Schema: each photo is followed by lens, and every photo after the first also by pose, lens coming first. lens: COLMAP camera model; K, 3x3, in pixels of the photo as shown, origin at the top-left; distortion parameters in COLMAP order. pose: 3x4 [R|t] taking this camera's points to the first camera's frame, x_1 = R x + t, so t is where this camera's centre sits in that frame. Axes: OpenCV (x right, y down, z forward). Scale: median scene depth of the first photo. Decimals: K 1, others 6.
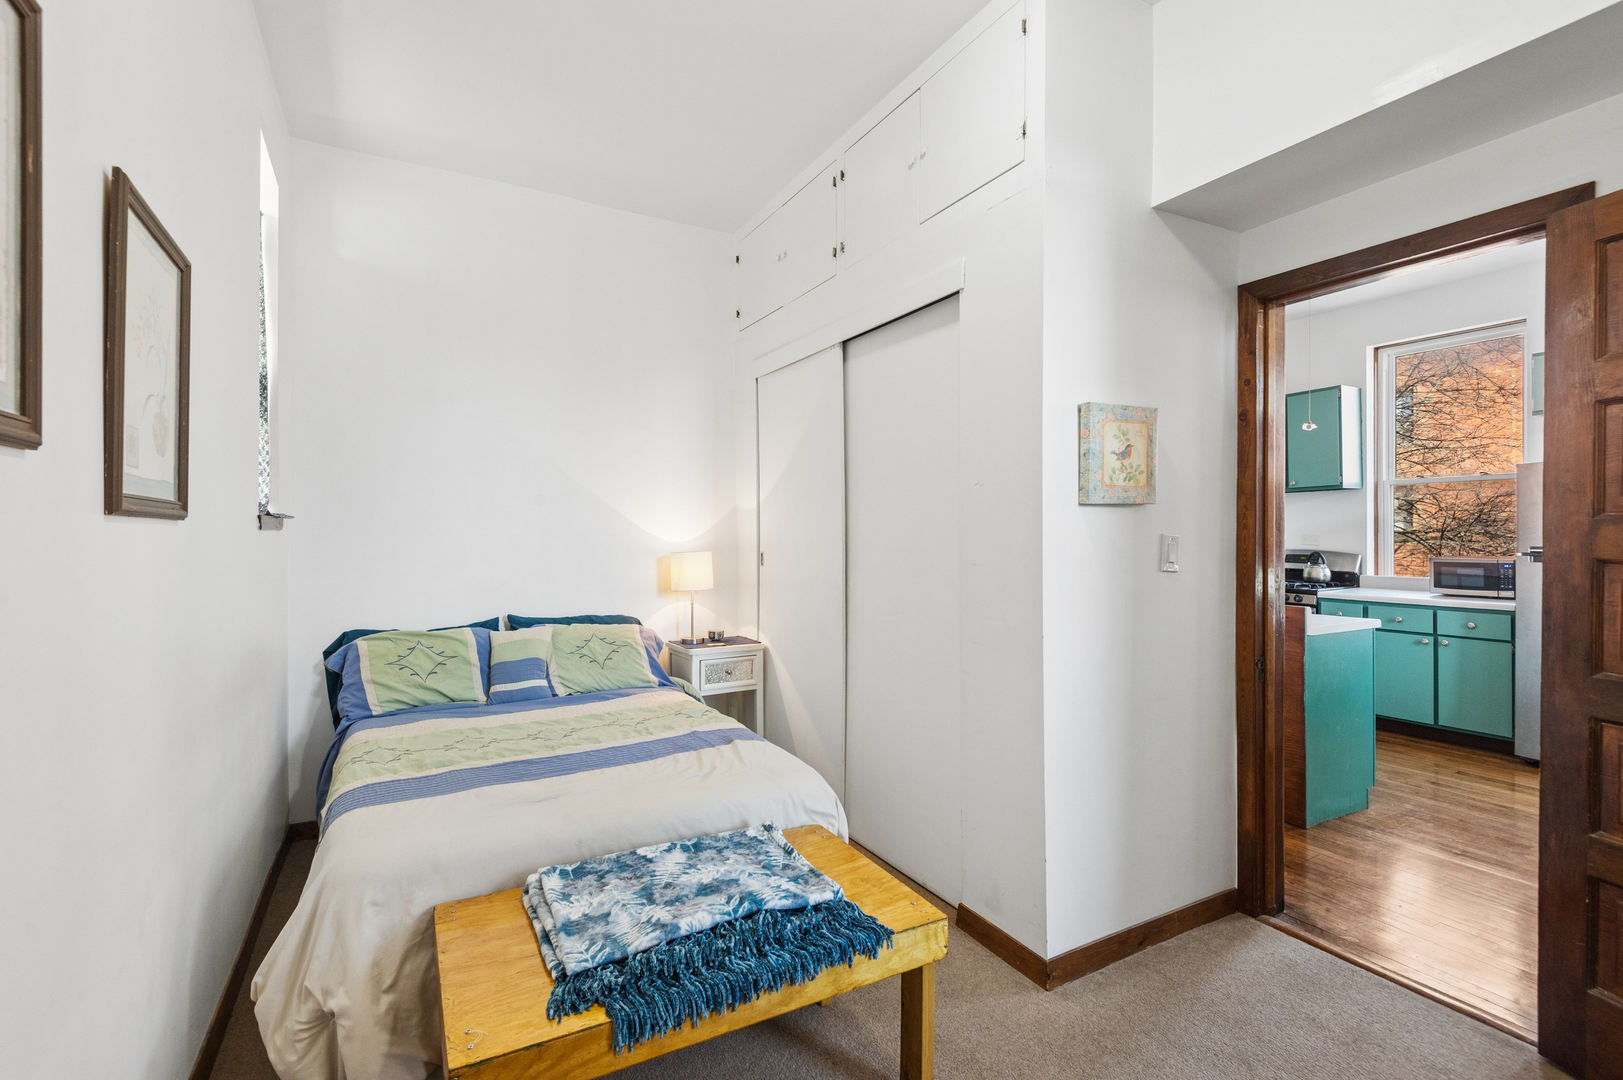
lens RADIAL K [[747.4, 0, 802.9], [0, 747.4, 542.1], [0, 0, 1]] dist [0.039666, -0.029840]
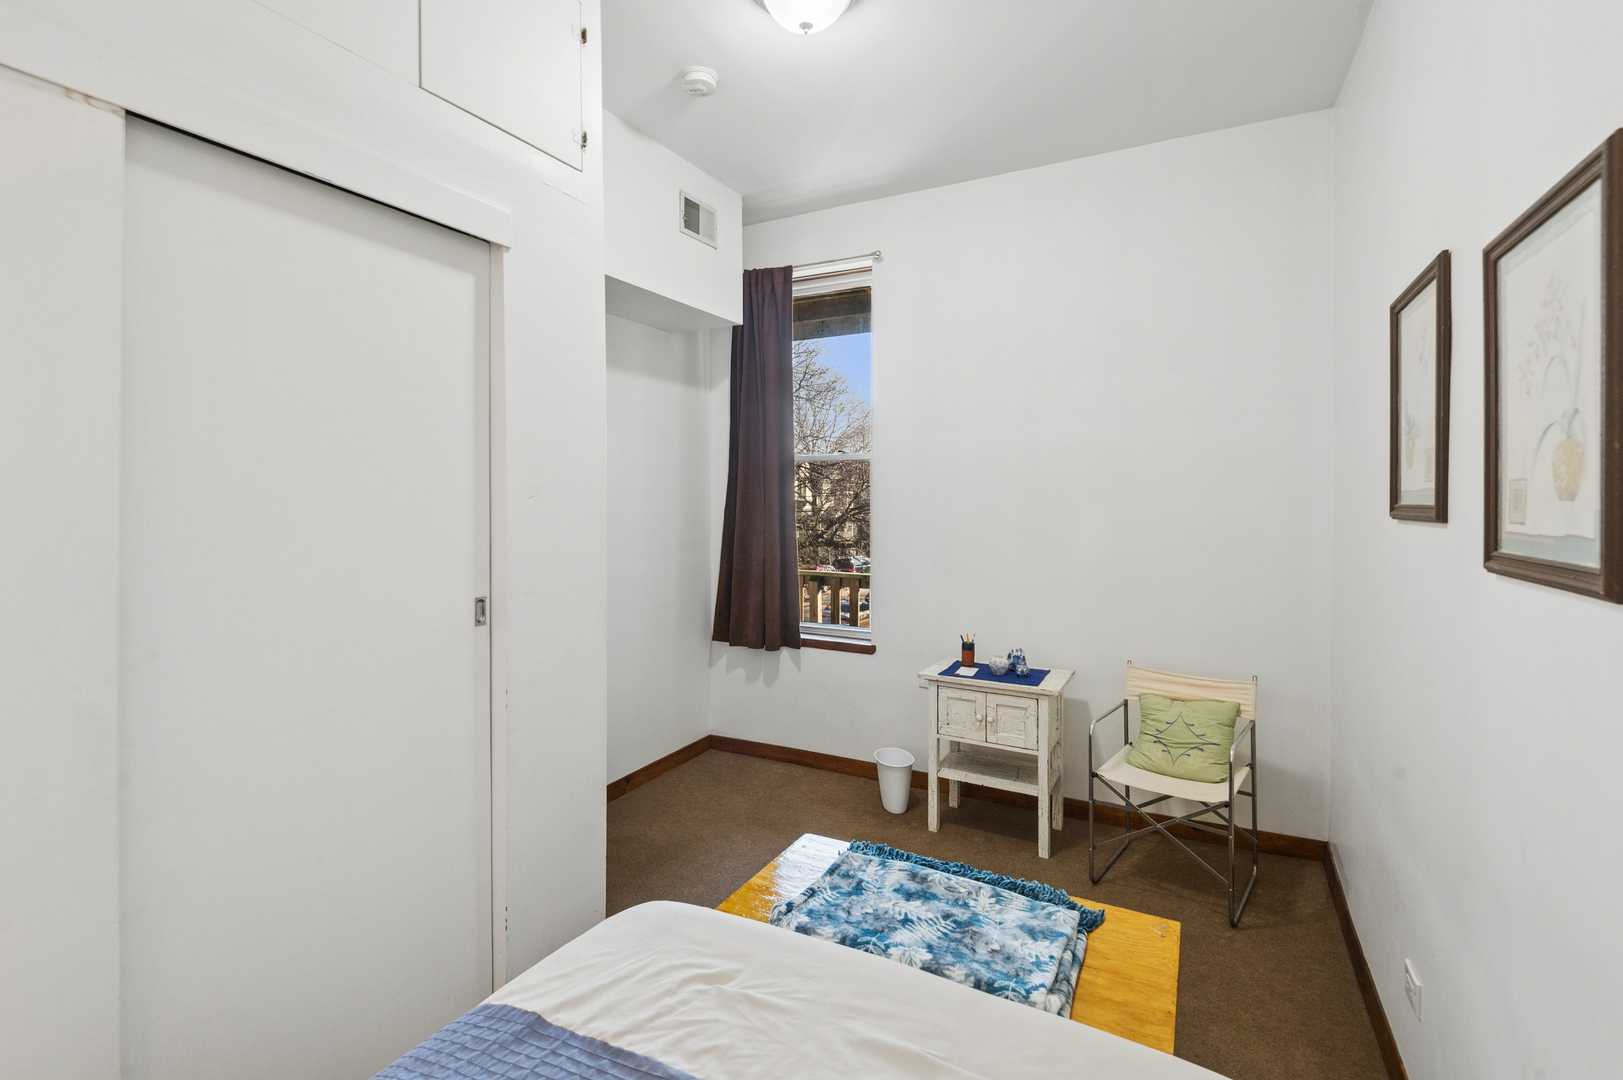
lens RADIAL K [[747.4, 0, 802.9], [0, 747.4, 542.1], [0, 0, 1]] dist [0.039666, -0.029840]
pose [[-0.548931, -0.040924, 0.834865, -0.910654], [0.011549, 0.998334, 0.056531, -0.106677], [-0.835788, 0.040673, -0.547544, 1.725768]]
